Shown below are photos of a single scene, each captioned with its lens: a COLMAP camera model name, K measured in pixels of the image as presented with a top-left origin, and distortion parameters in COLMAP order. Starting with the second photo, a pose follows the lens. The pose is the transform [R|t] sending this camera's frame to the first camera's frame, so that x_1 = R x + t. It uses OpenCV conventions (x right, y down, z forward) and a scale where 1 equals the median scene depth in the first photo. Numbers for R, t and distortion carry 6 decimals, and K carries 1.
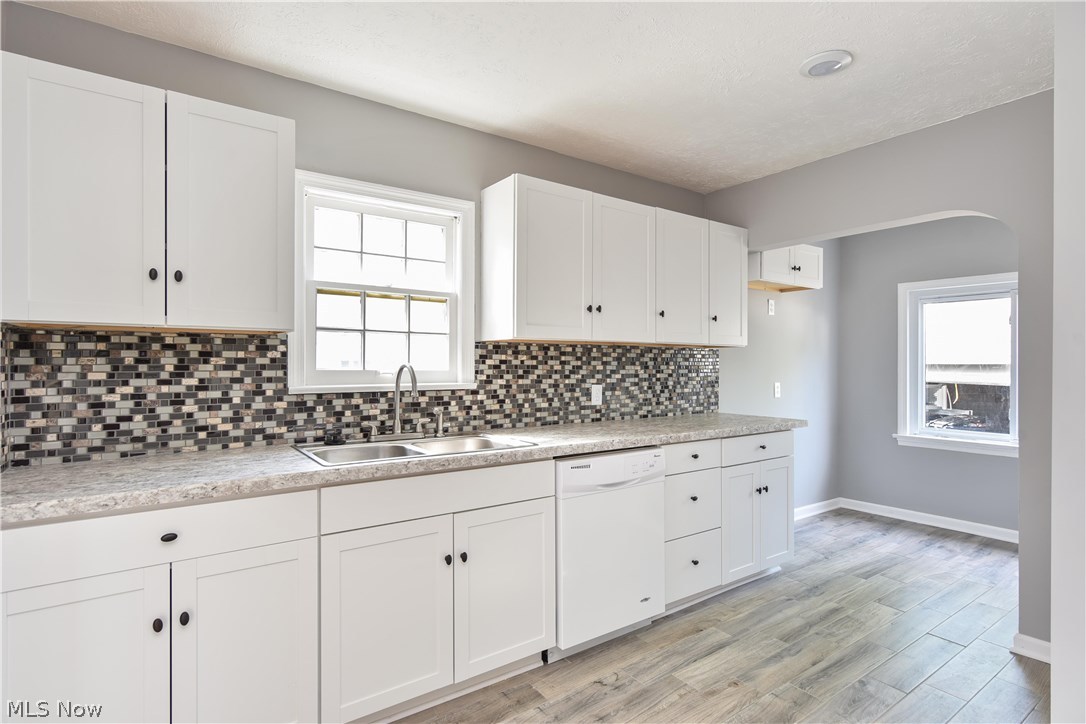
lens RADIAL K [[551.8, 0, 542.7], [0, 551.8, 360.6], [0, 0, 1]] dist [-0.001850, -0.001355]
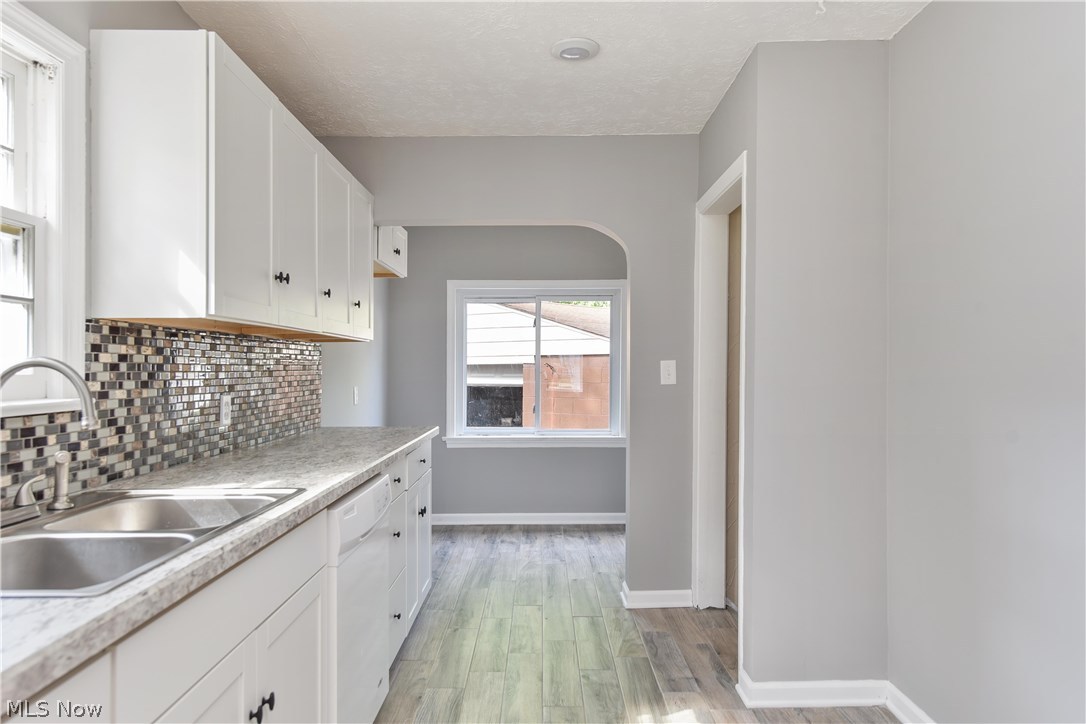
lens RADIAL K [[697.6, 0, 543.3], [0, 697.6, 366.7], [0, 0, 1]] dist [0.021197, 0.002320]
pose [[0.578611, -0.006371, 0.815579, -0.387153], [0.003265, 0.999980, 0.005495, 0.008313], [-0.815597, -0.000517, 0.578620, 0.247335]]
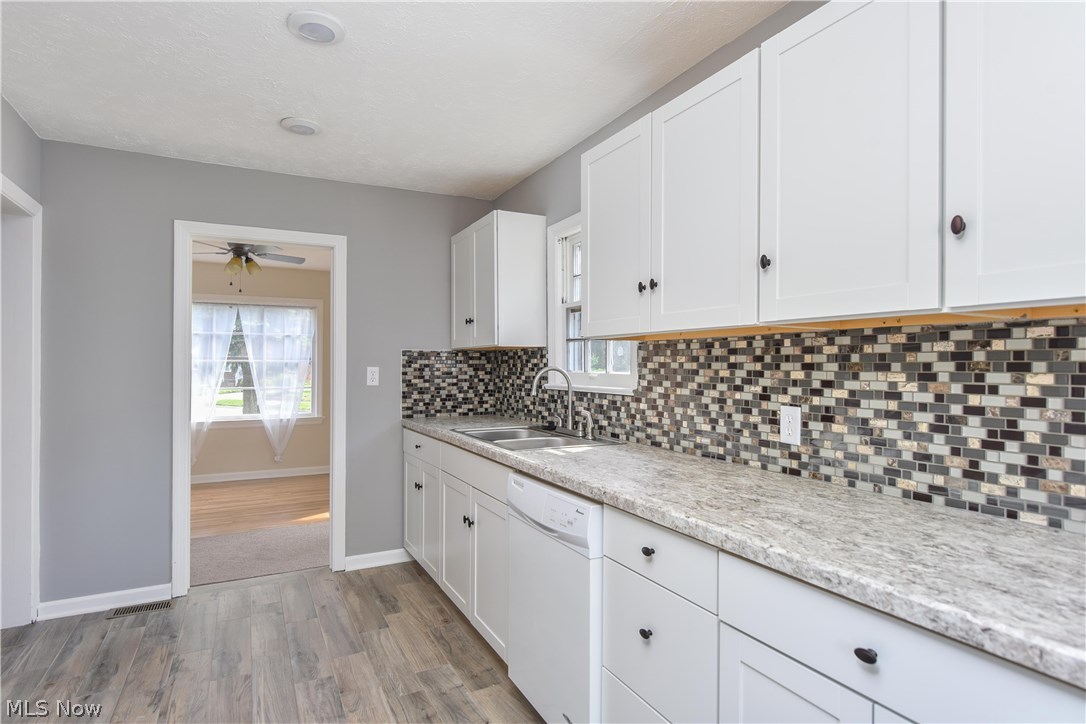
lens RADIAL K [[587.8, 0, 541.4], [0, 587.8, 365.7], [0, 0, 1]] dist [0.000765, 0.000233]
pose [[-0.155433, -0.013407, -0.987755, 0.775547], [-0.012526, 0.999854, -0.011601, 0.014762], [0.987767, 0.010569, -0.155578, 0.929522]]
